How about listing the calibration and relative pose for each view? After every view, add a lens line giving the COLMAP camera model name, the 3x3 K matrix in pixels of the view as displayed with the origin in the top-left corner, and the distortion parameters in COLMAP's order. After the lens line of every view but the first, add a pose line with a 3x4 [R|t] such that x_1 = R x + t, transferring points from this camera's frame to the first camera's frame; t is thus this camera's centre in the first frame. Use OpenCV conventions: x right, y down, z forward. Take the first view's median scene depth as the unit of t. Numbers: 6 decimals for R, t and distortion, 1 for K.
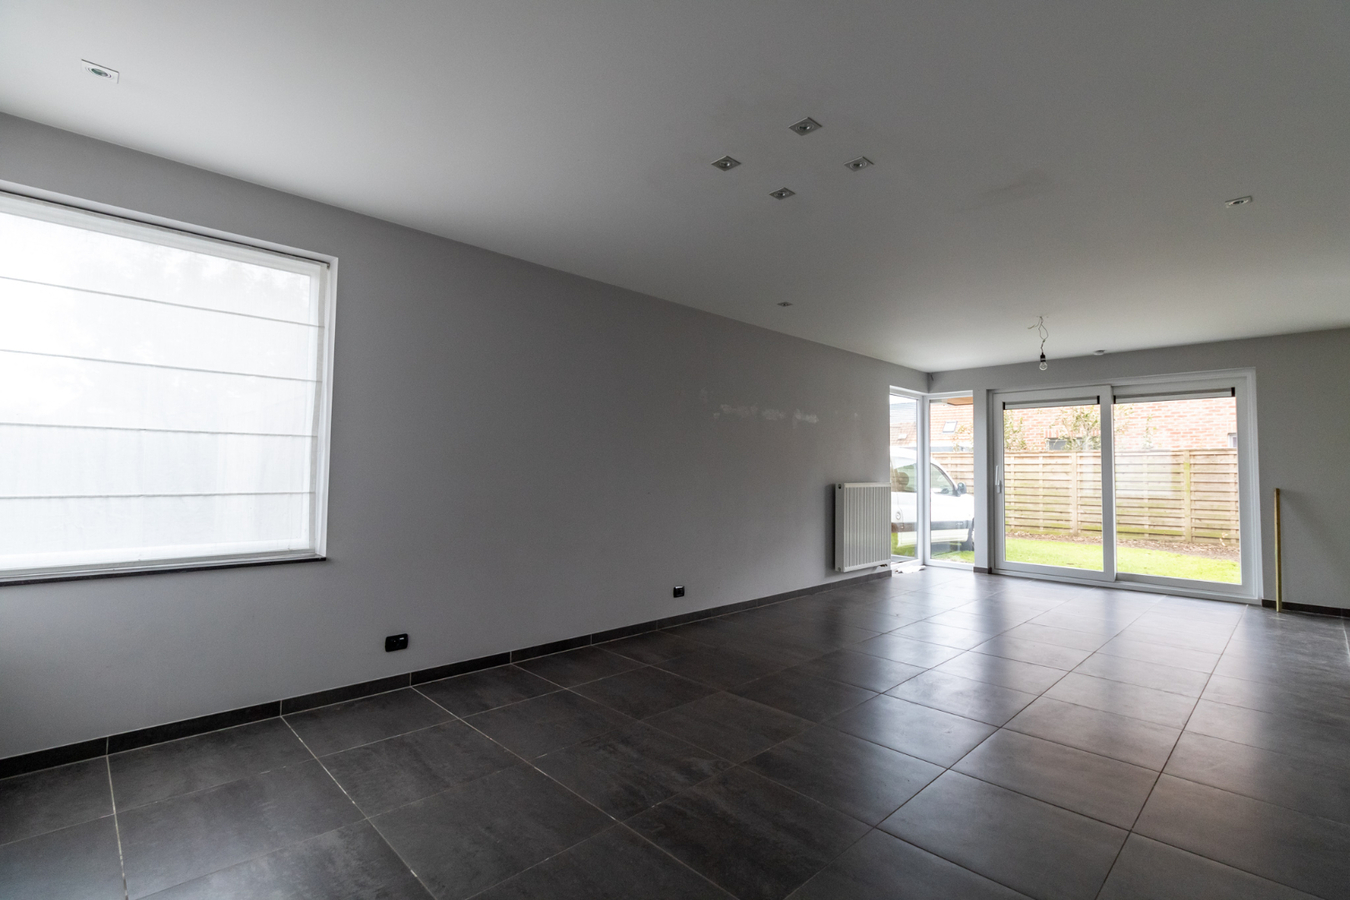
lens RADIAL K [[628.1, 0, 691.3], [0, 628.1, 469.5], [0, 0, 1]] dist [-0.003759, 0.001026]
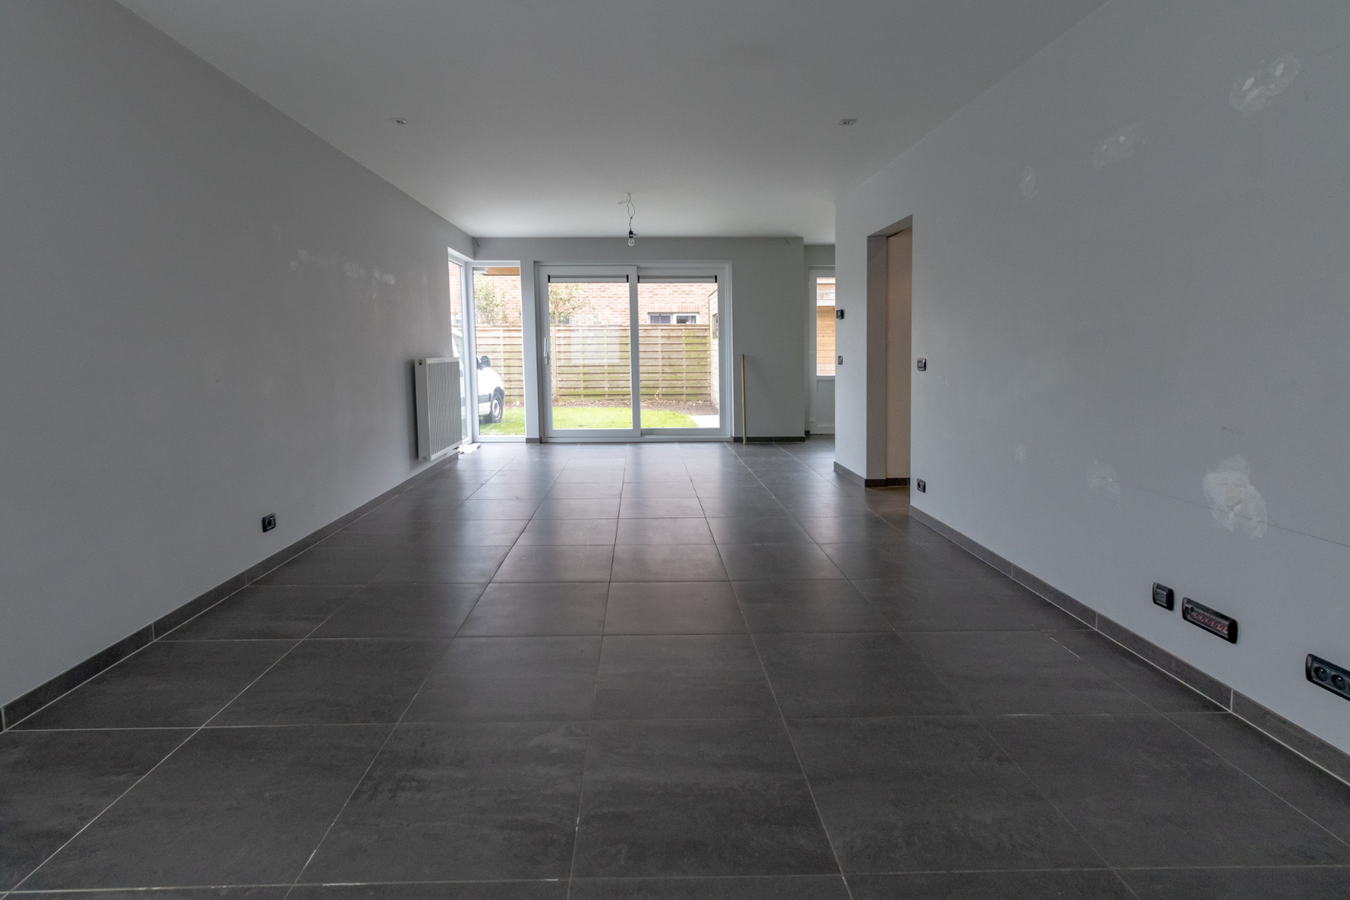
lens RADIAL K [[628.1, 0, 662.1], [0, 628.1, 426.4], [0, 0, 1]] dist [-0.003759, 0.001026]
pose [[0.687002, -0.103091, 0.719306, -0.148798], [0.007426, 0.990830, 0.134914, 0.000161], [-0.726618, -0.087344, 0.681467, 0.163567]]
